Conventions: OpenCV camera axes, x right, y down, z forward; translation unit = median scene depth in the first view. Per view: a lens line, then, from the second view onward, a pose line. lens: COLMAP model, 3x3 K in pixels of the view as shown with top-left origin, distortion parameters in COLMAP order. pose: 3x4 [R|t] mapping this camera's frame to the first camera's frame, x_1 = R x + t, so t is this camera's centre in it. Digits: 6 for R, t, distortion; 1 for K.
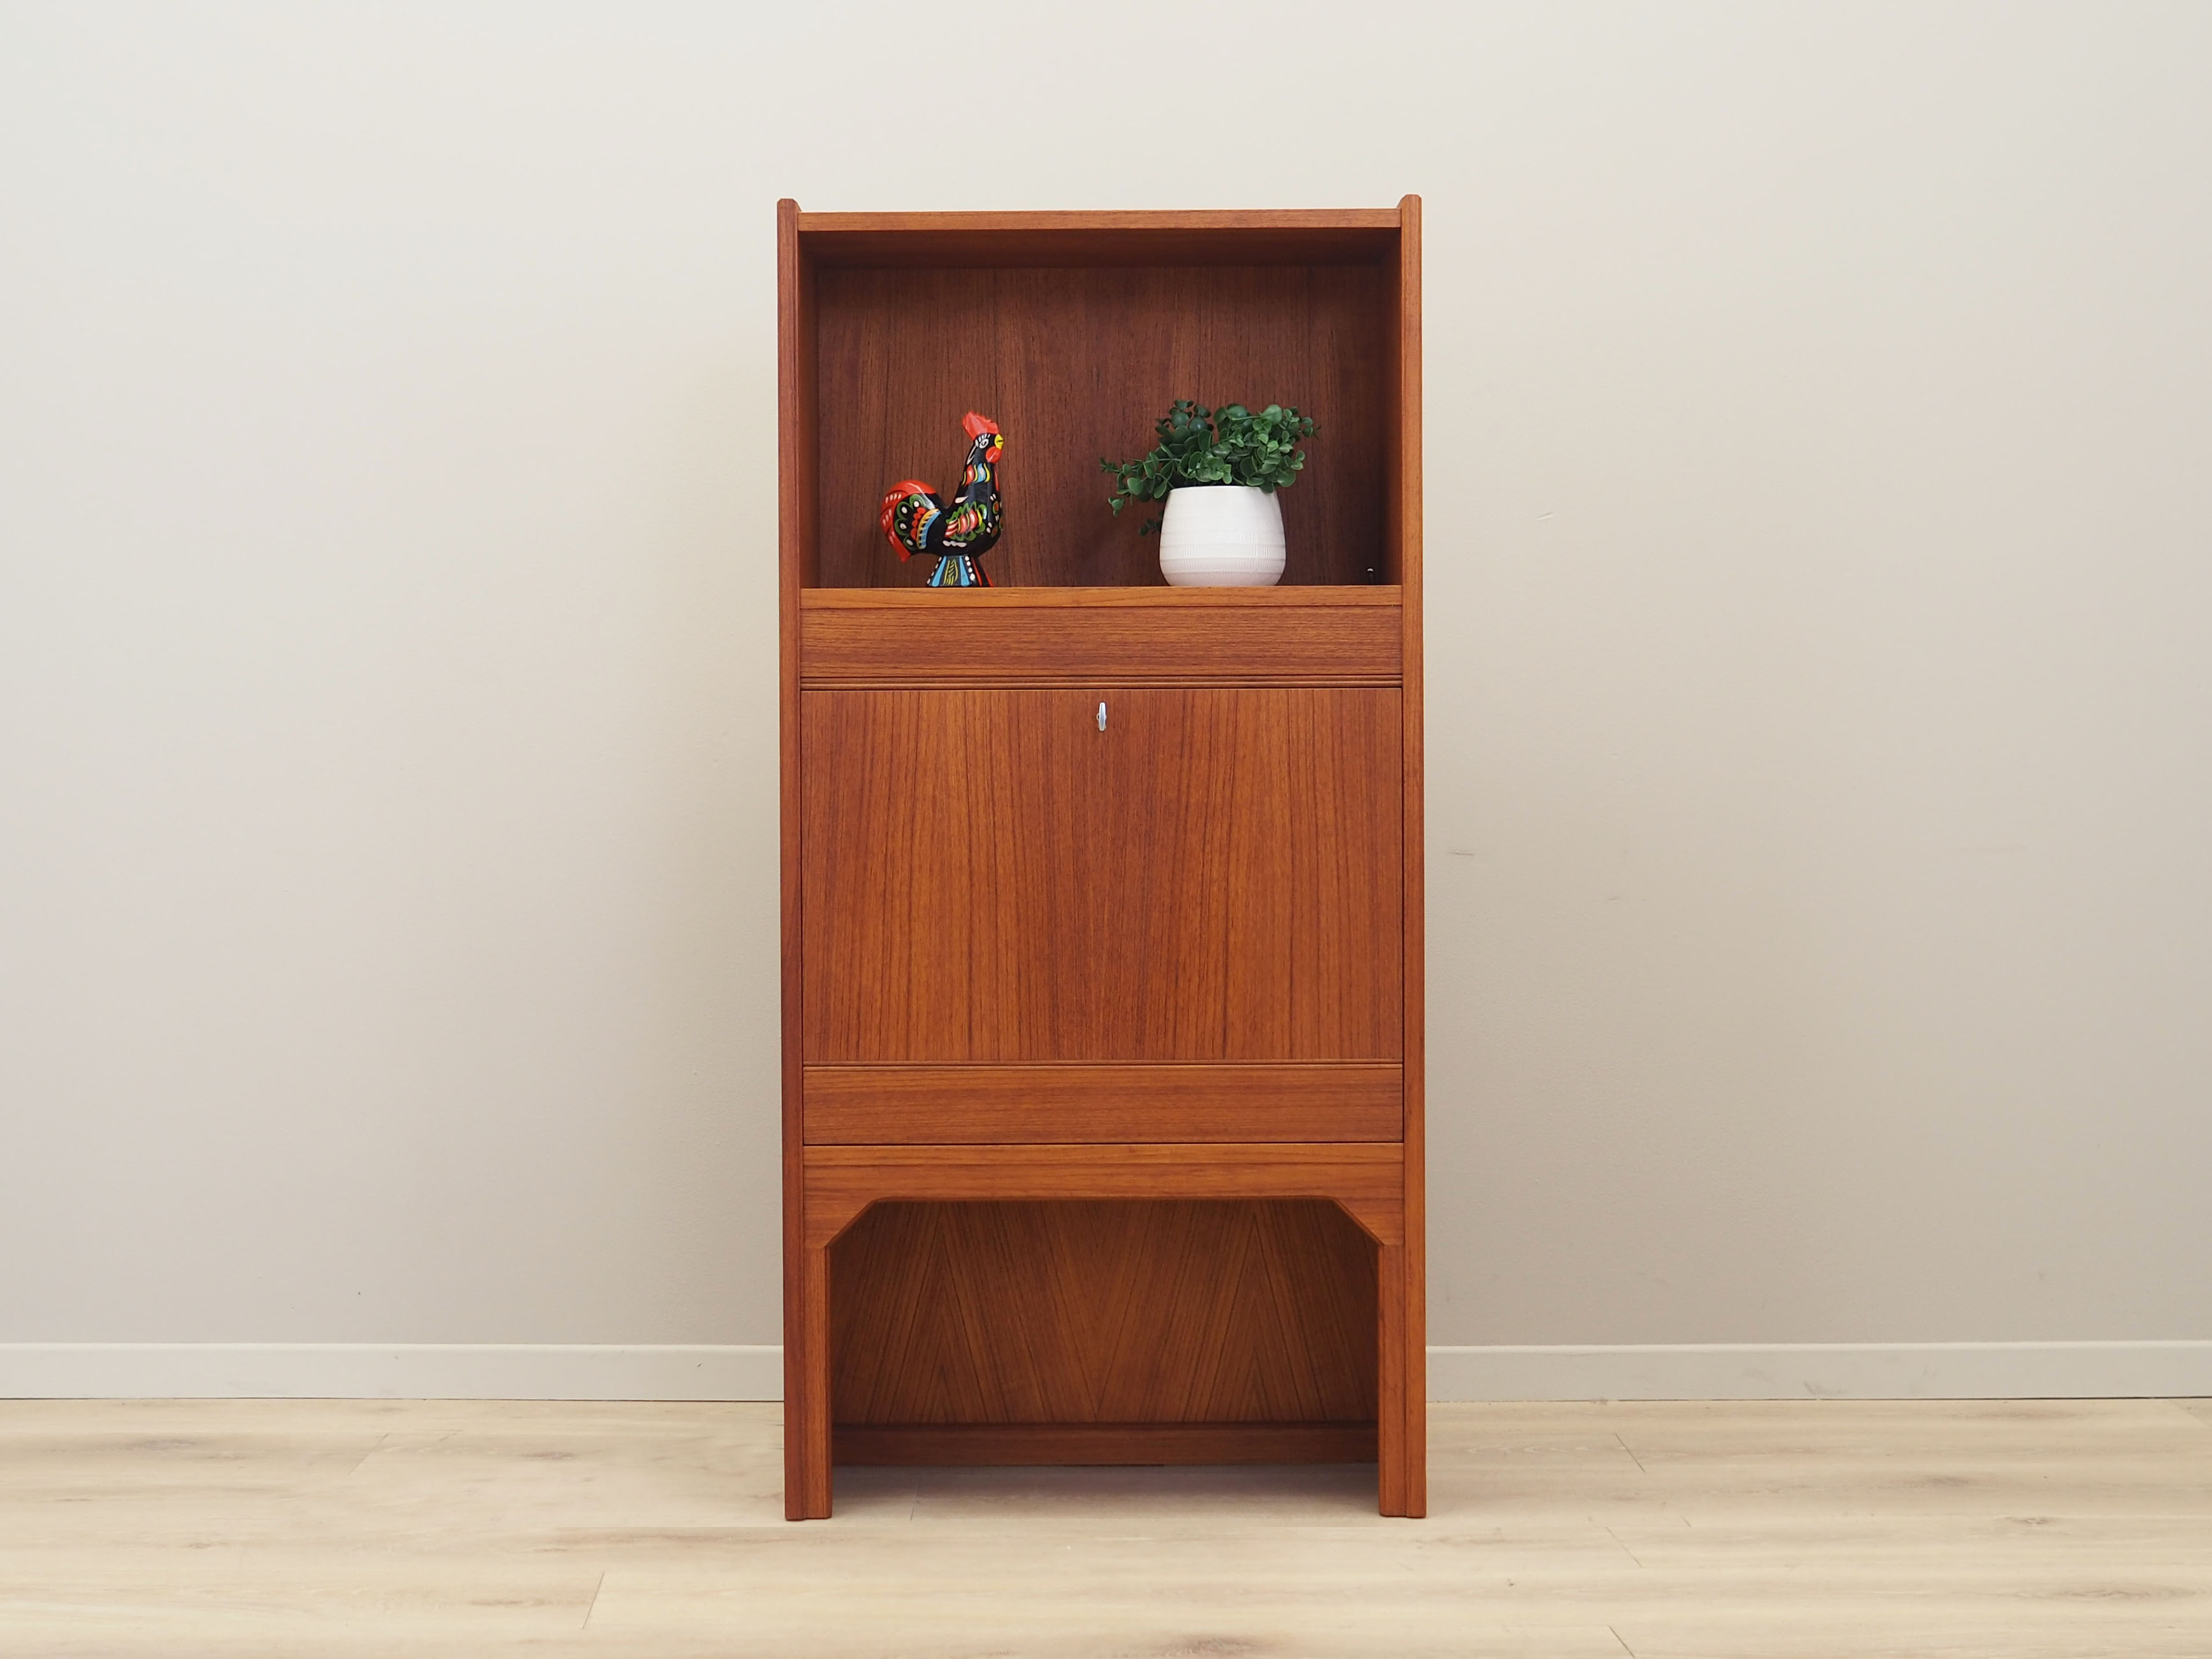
lens RADIAL K [[3172.8, 0, 1108.2], [0, 3172.8, 829.2], [0, 0, 1]] dist [-0.007853, 0.000000]
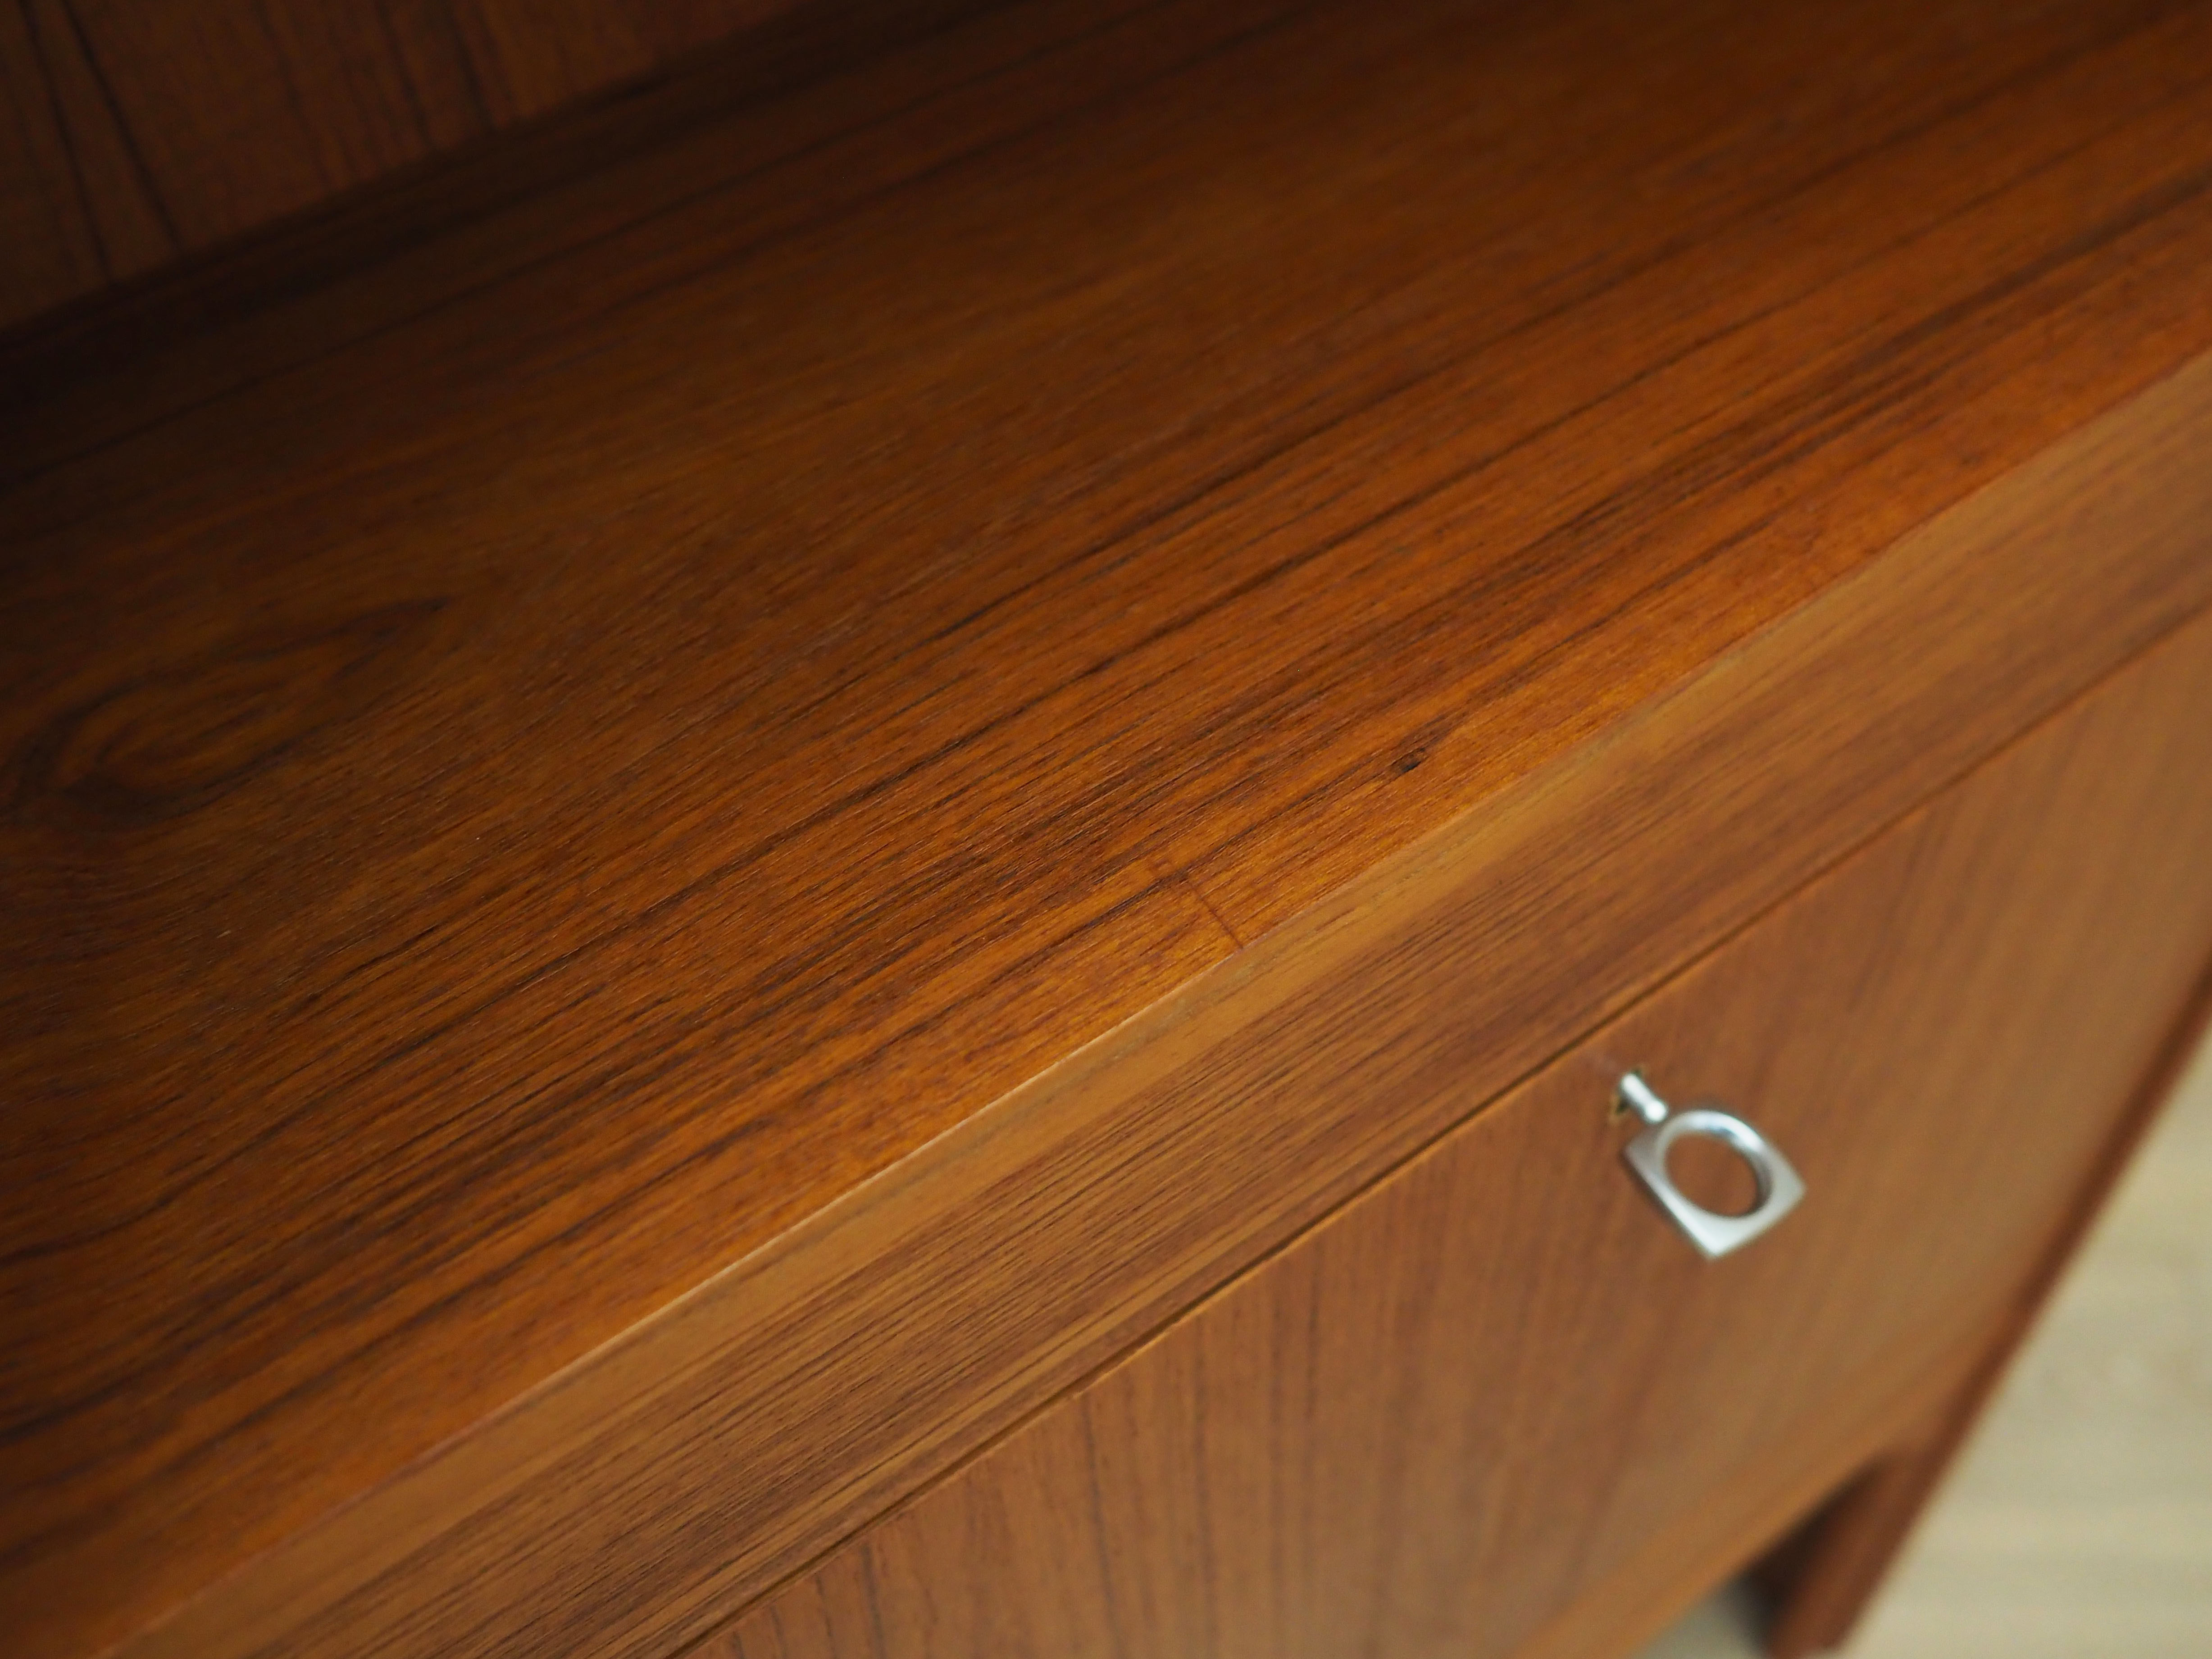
lens RADIAL K [[2304.3, 0, 1098.0], [0, 2304.3, 829.3], [0, 0, 1]] dist [-0.016998, 0.000000]
pose [[0.805529, -0.466399, 0.365507, -0.076415], [0.041317, 0.659538, 0.750535, -0.158974], [-0.591114, -0.589476, 0.550547, 0.946680]]
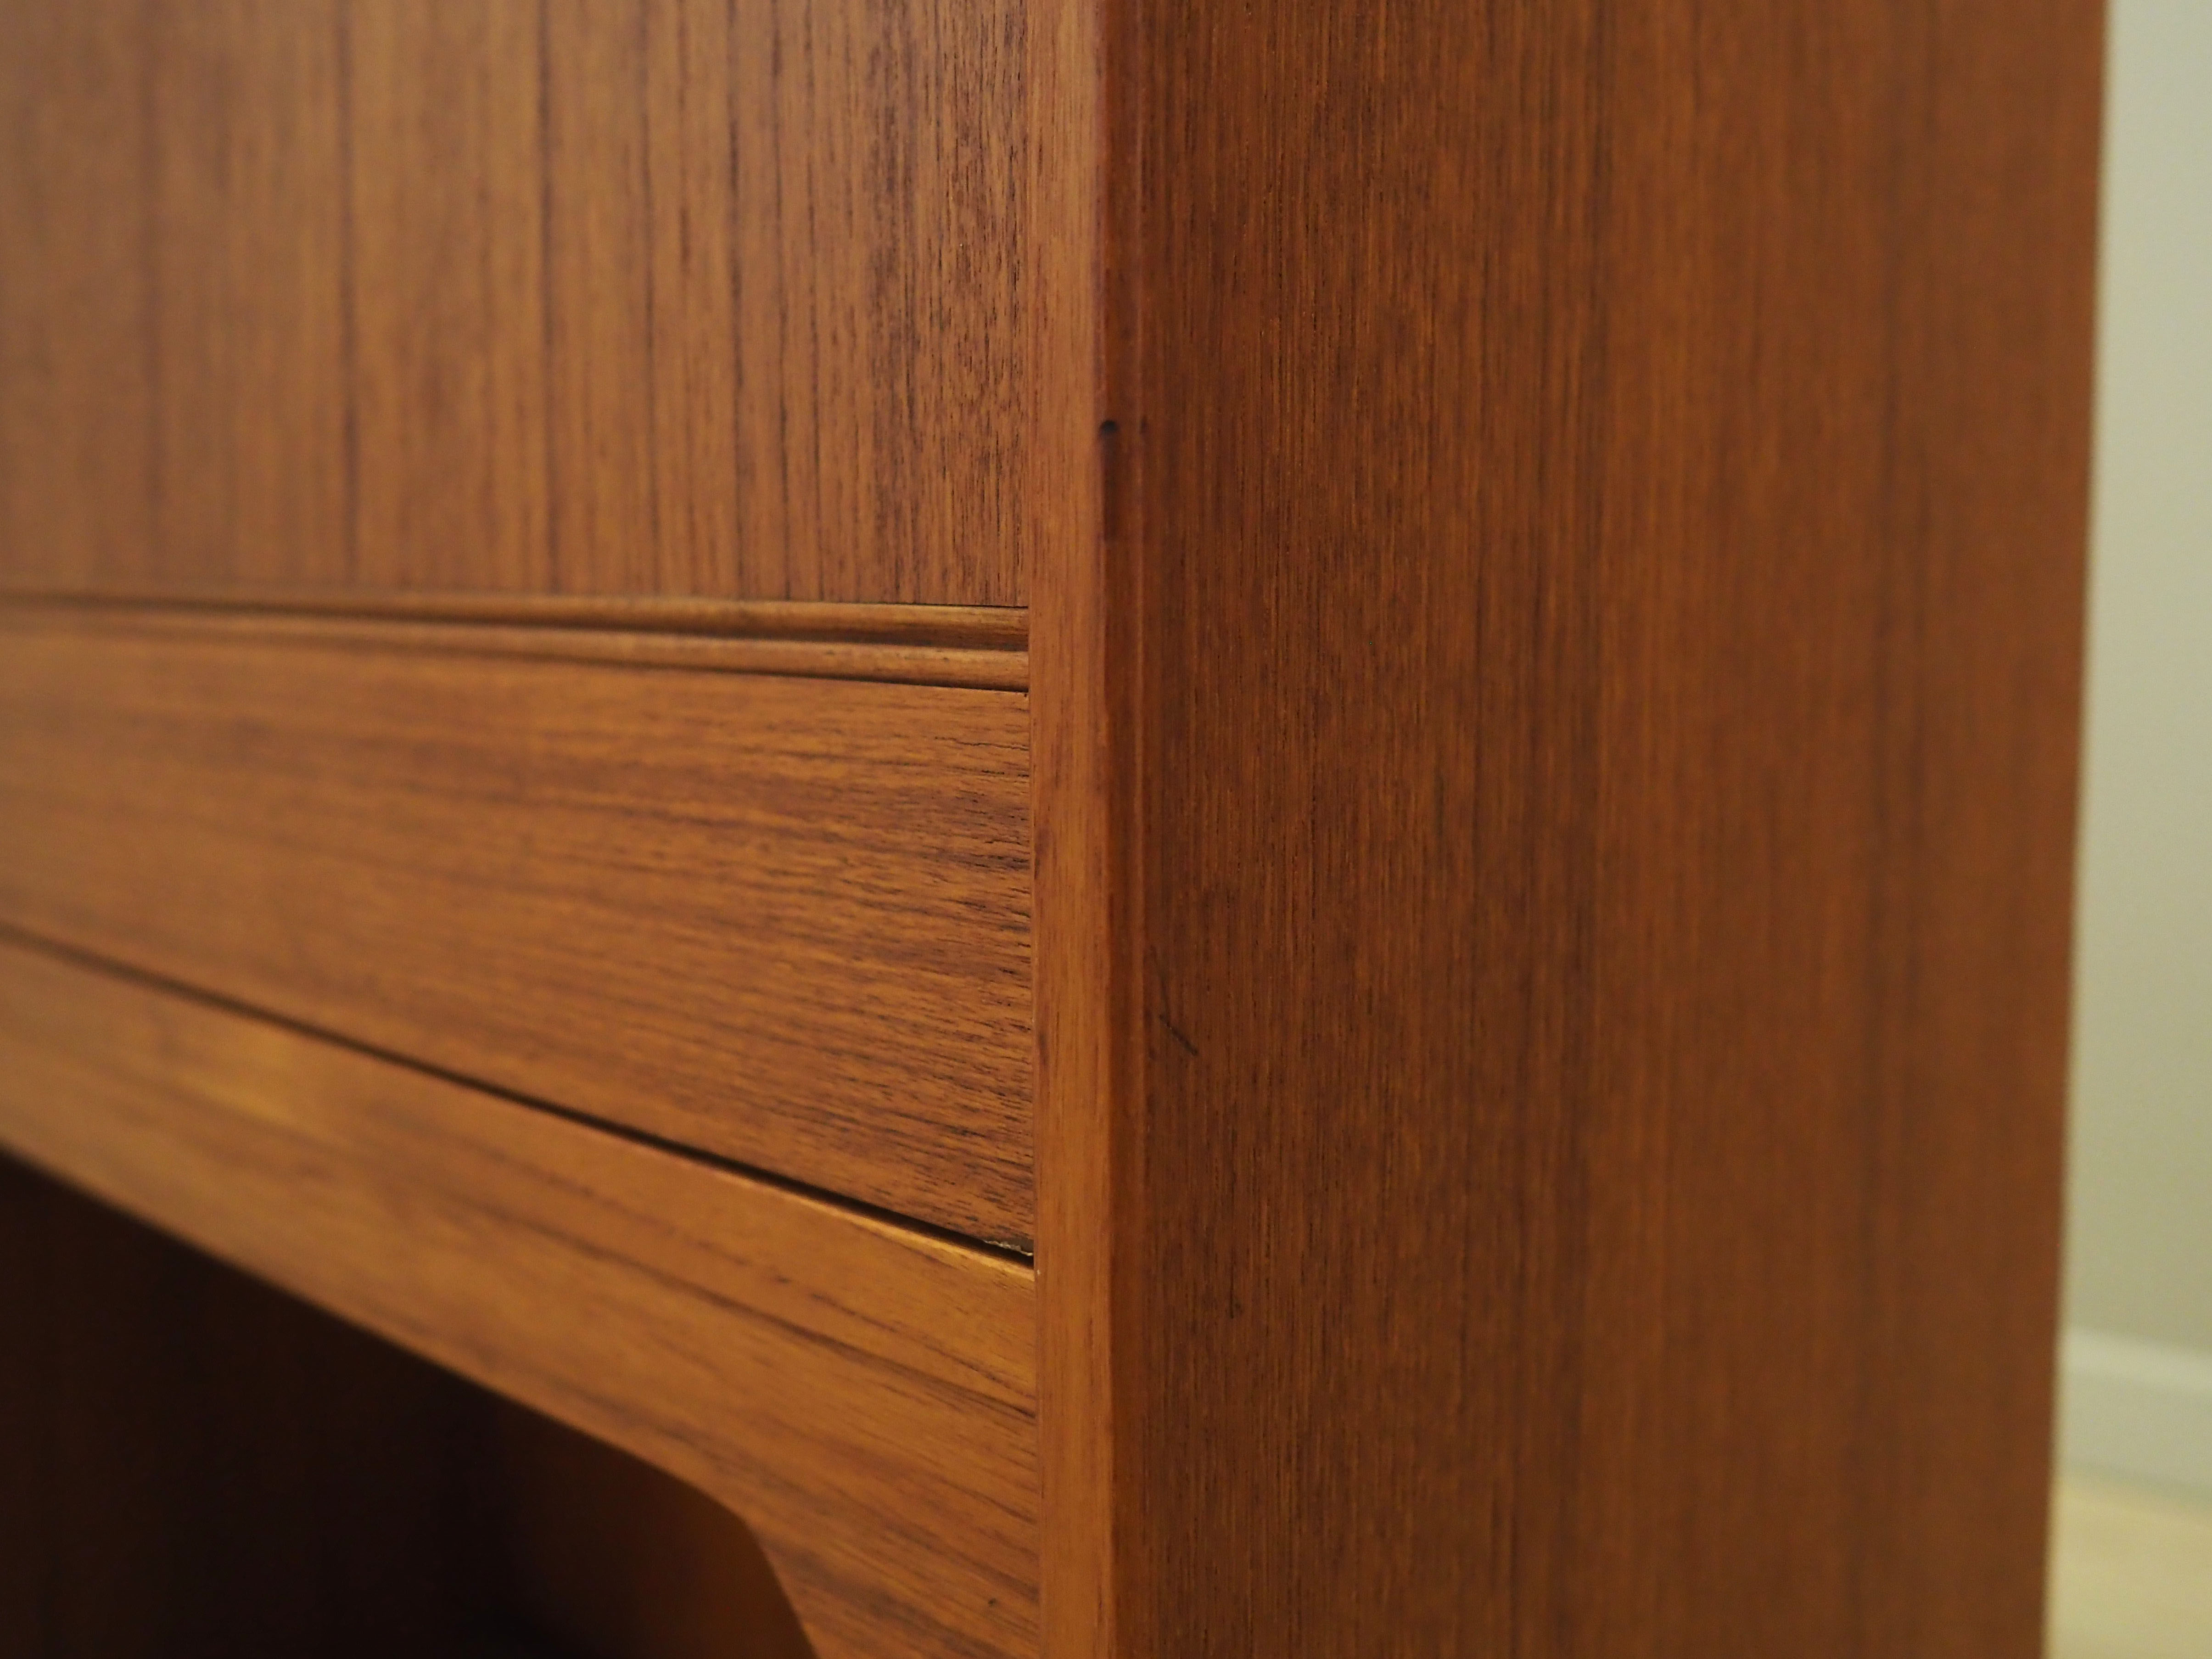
lens RADIAL K [[2379.2, 0, 1115.7], [0, 2379.2, 809.0], [0, 0, 1]] dist [-0.022979, 0.000000]
pose [[0.698078, 0.083636, -0.711121, 0.161463], [-0.014249, 0.994581, 0.102985, 0.070690], [0.715880, -0.061759, 0.695486, 0.938305]]
